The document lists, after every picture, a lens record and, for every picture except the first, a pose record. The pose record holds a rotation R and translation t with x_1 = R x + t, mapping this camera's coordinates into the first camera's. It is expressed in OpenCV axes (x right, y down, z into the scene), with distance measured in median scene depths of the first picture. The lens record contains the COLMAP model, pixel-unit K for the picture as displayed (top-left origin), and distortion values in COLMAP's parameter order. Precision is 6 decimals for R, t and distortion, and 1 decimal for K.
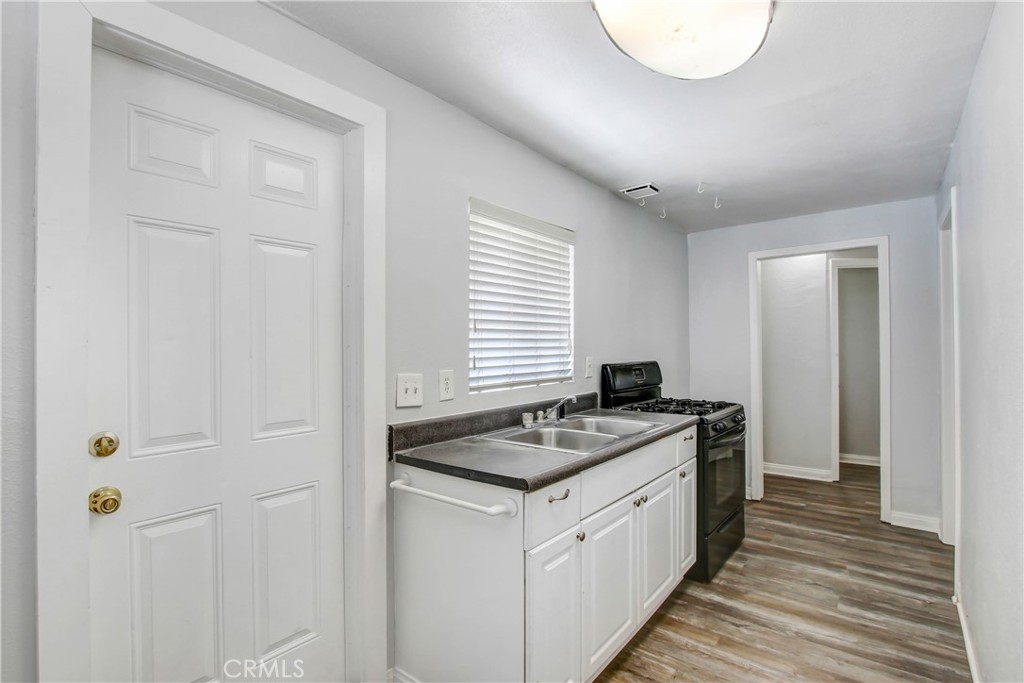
lens RADIAL K [[484.3, 0, 512.4], [0, 484.3, 347.3], [0, 0, 1]] dist [-0.000747, -0.000286]
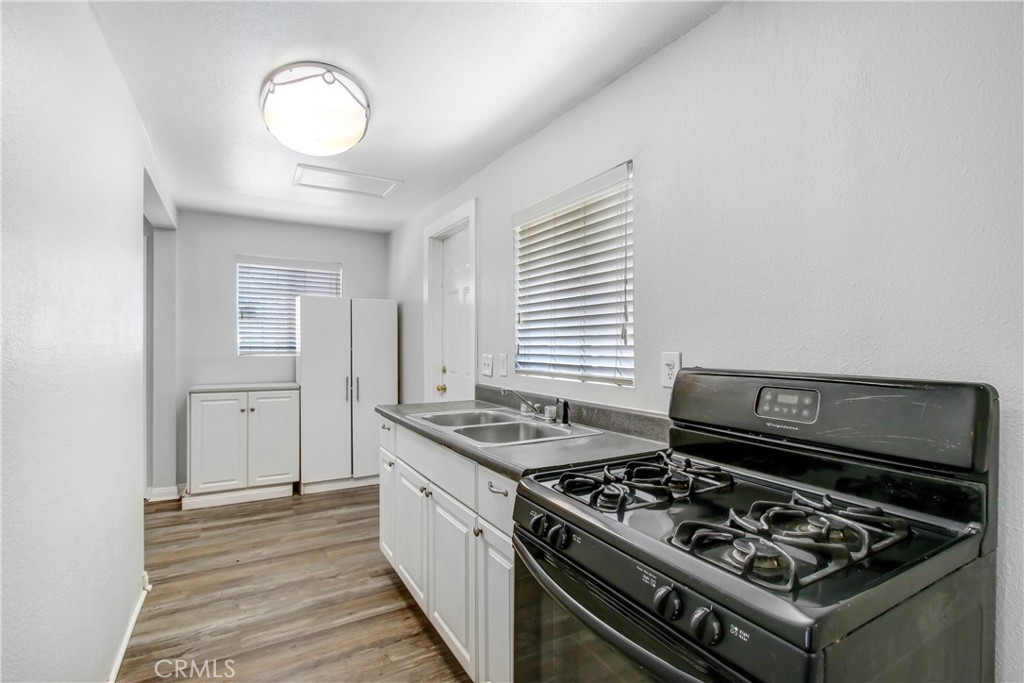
lens RADIAL K [[484.3, 0, 512.7], [0, 484.3, 342.2], [0, 0, 1]] dist [-0.000747, -0.000286]
pose [[-0.368427, 0.002966, -0.929652, 1.034814], [-0.001390, 0.999992, 0.003741, 0.008435], [0.929656, 0.002671, -0.368420, 1.414372]]
